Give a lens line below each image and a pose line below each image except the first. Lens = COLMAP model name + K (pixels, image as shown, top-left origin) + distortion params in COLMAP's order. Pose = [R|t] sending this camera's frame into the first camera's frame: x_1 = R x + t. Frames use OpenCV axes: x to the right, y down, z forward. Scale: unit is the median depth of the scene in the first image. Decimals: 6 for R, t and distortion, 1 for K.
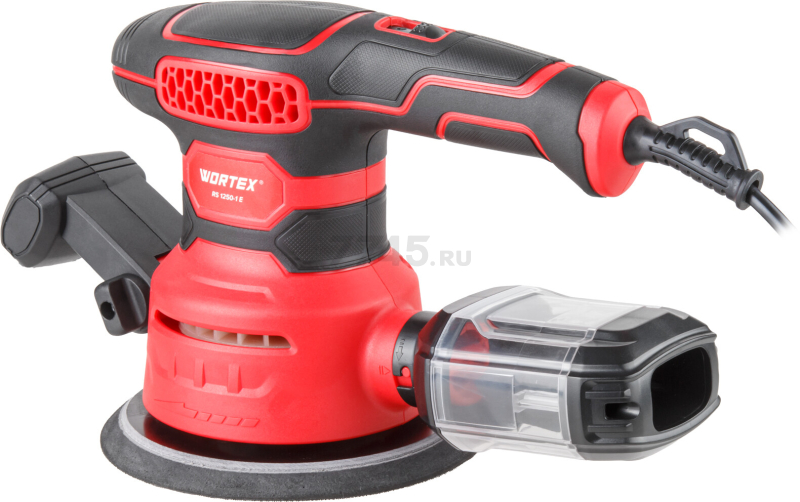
lens RADIAL K [[2558.8, 0, 400.0], [0, 2558.8, 251.0], [0, 0, 1]] dist [0.098383, 0.302105]
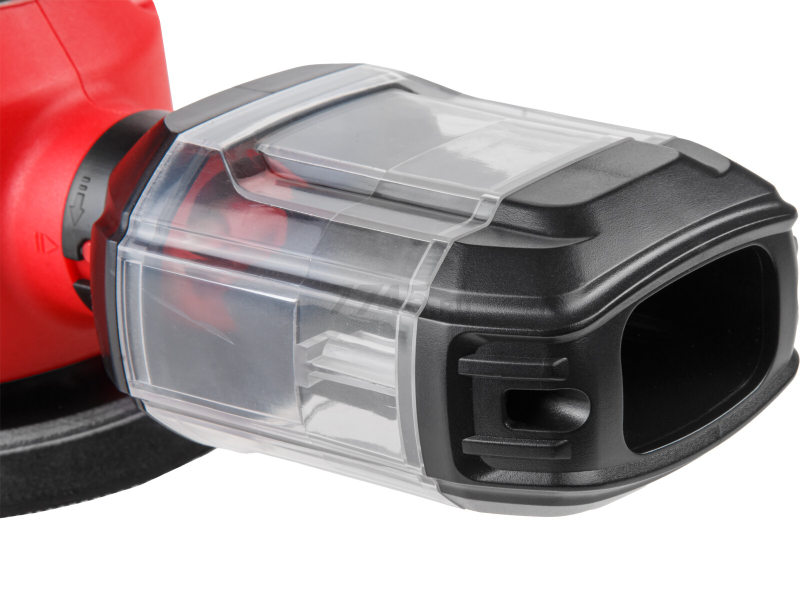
lens RADIAL K [[3350.1, 0, 400.0], [0, 3350.1, 300.0], [0, 0, 1]] dist [0.146997, 1.859431]
pose [[0.999128, 0.041235, -0.006609, 0.064156], [-0.040149, 0.991999, 0.119693, -0.016879], [0.011492, -0.119323, 0.992789, 0.459148]]
